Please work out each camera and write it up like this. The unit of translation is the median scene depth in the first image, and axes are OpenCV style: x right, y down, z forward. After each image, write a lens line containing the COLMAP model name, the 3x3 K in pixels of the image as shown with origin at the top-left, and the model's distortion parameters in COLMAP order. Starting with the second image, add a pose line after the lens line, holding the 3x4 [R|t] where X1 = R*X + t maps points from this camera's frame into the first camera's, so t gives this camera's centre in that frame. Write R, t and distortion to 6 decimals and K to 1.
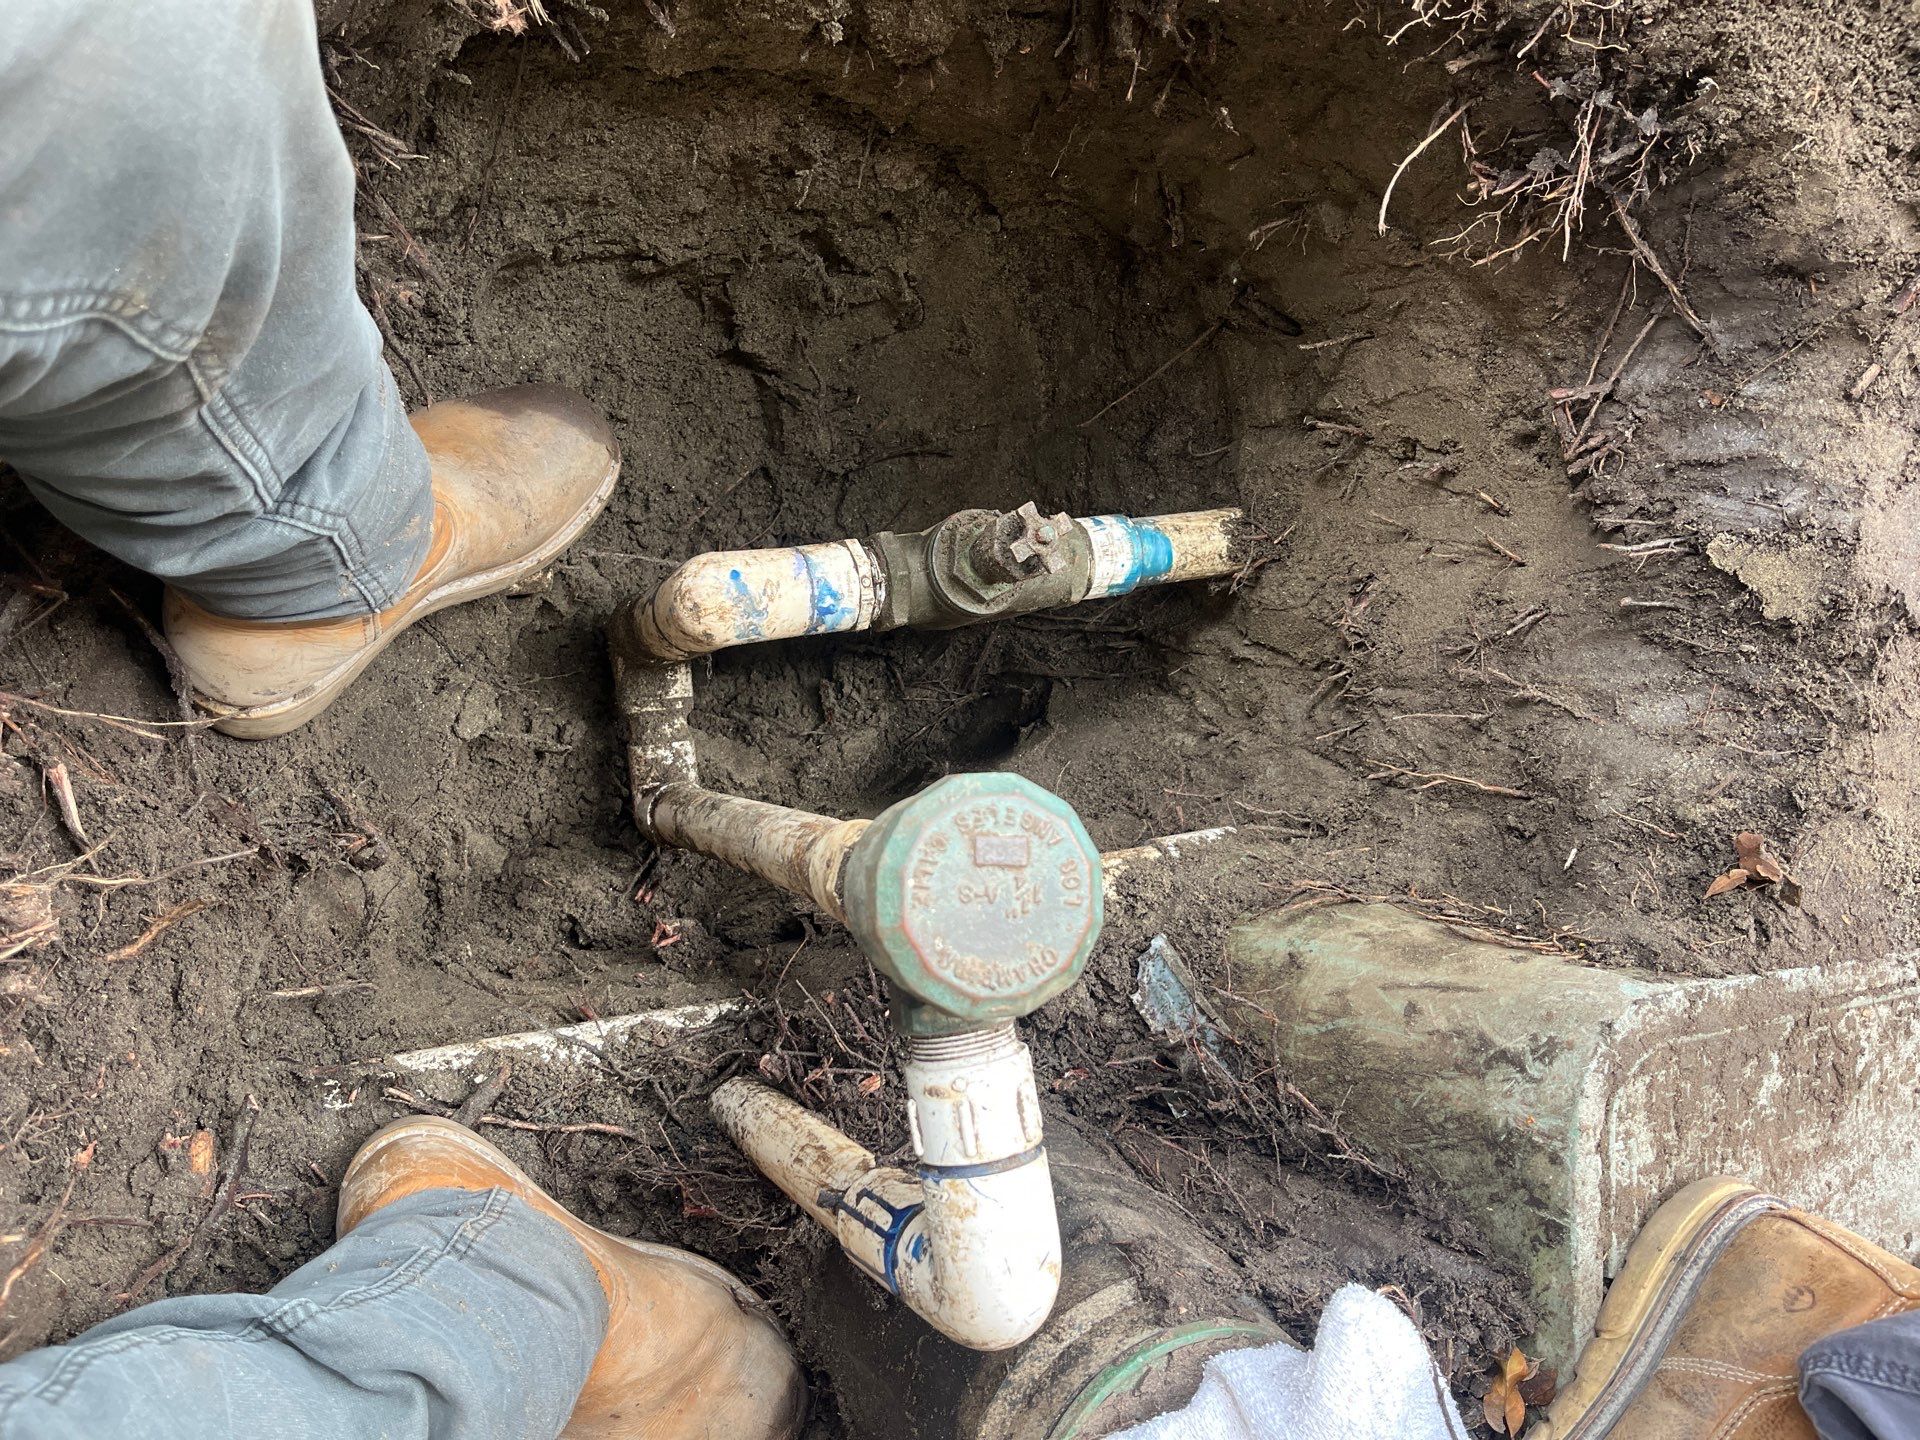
lens RADIAL K [[1469.2, 0, 933.5], [0, 1469.2, 740.7], [0, 0, 1]] dist [0.044780, -0.084524]
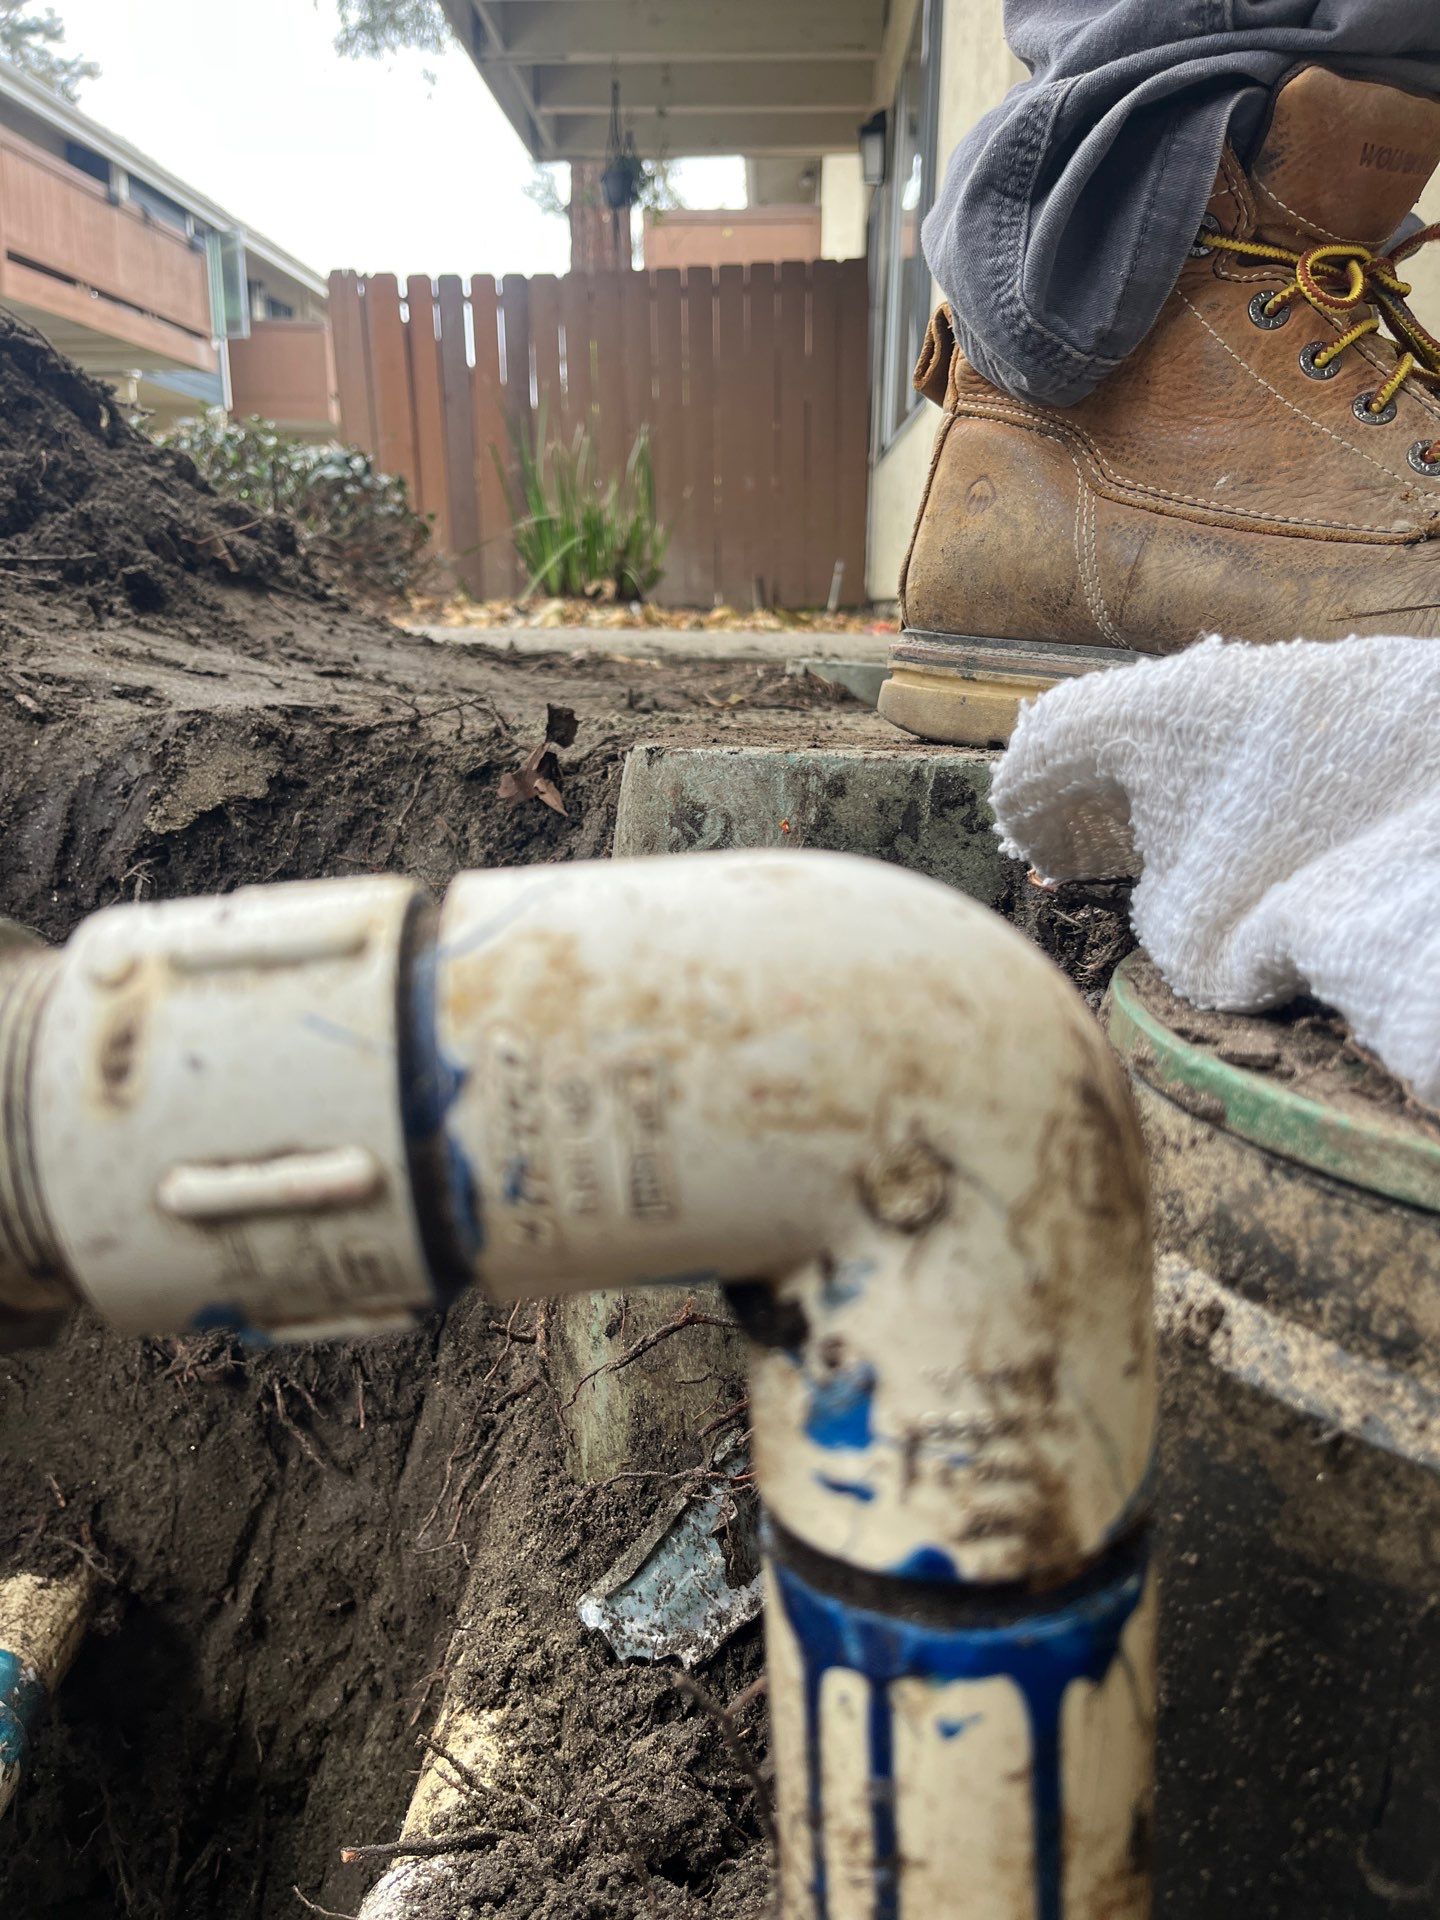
lens RADIAL K [[1469.2, 0, 726.7], [0, 1469.2, 951.9], [0, 0, 1]] dist [0.044780, -0.084524]
pose [[0.092359, -0.595753, 0.797840, -0.132316], [0.994854, 0.021694, -0.098966, 0.260247], [0.041651, 0.802875, 0.594691, 0.576141]]
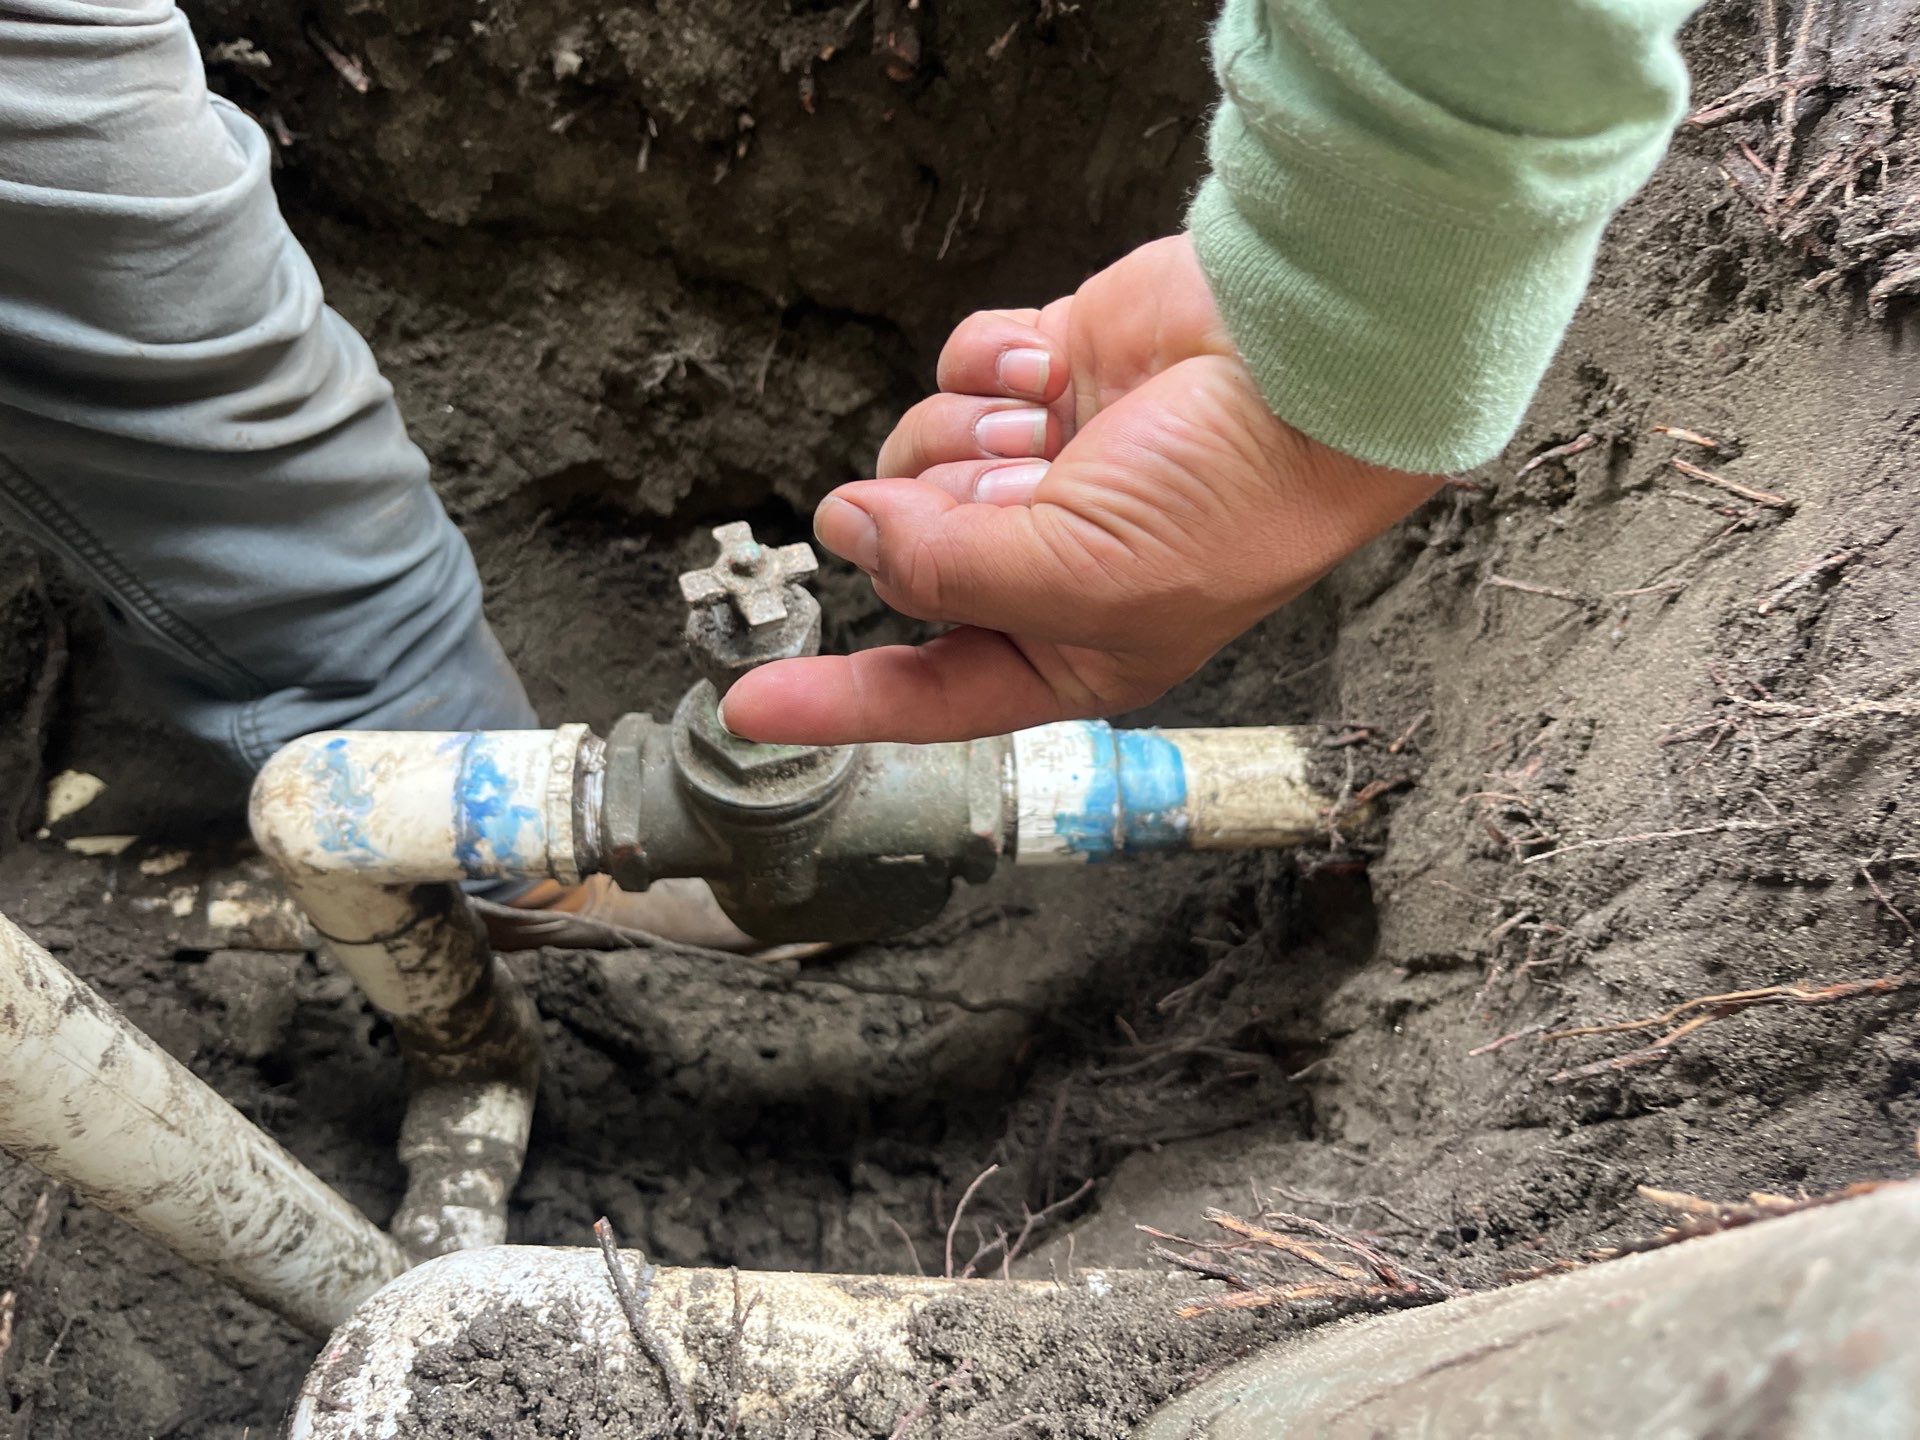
lens RADIAL K [[1469.2, 0, 964.9], [0, 1469.2, 704.7], [0, 0, 1]] dist [0.044780, -0.084524]
pose [[0.930087, -0.135320, -0.341505, 0.349252], [-0.091937, 0.814334, -0.573068, 0.220417], [0.355647, 0.564401, 0.744961, 0.690025]]
